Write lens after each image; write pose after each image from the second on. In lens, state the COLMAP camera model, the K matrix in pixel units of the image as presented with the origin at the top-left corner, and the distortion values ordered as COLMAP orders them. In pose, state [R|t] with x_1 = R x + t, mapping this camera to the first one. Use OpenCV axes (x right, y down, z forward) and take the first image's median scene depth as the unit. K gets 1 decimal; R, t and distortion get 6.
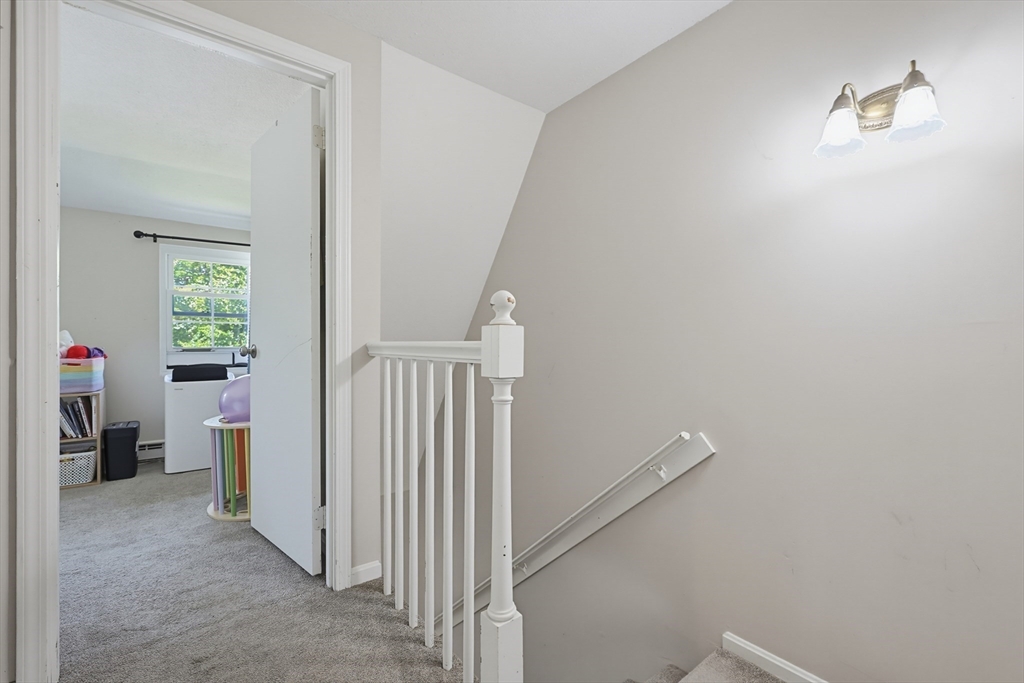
lens RADIAL K [[440.1, 0, 521.8], [0, 440.1, 346.2], [0, 0, 1]] dist [-0.002028, 0.000059]
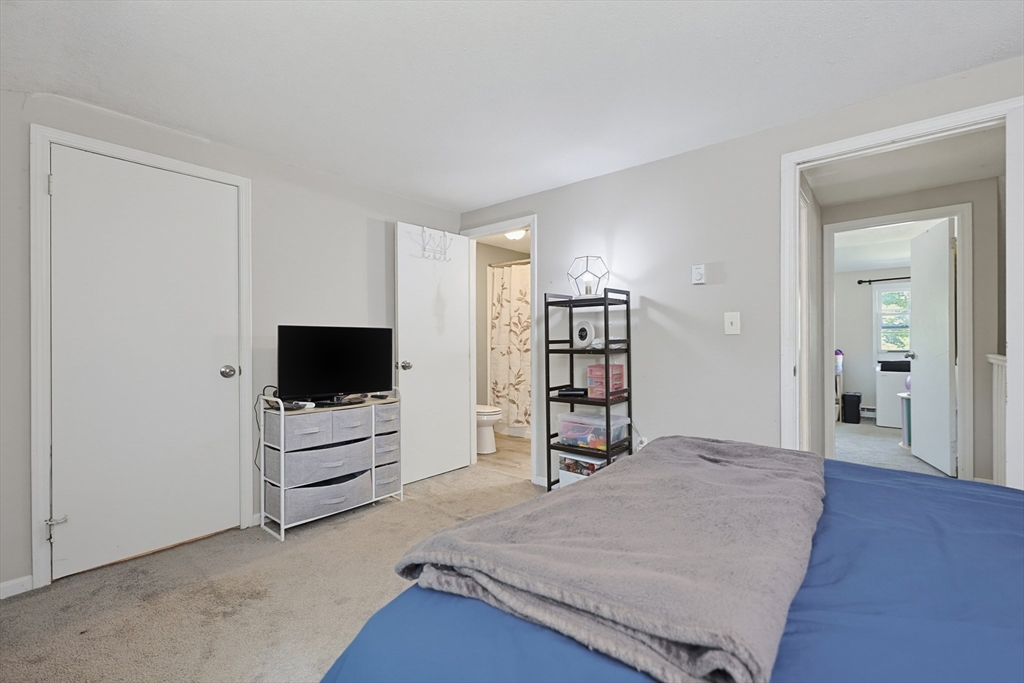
lens RADIAL K [[440.1, 0, 520.7], [0, 440.1, 338.9], [0, 0, 1]] dist [-0.002028, 0.000059]
pose [[0.195674, -0.004291, -0.980660, 0.557740], [0.000198, 0.999991, -0.004337, -0.031708], [0.980669, 0.000654, 0.195673, -0.645652]]
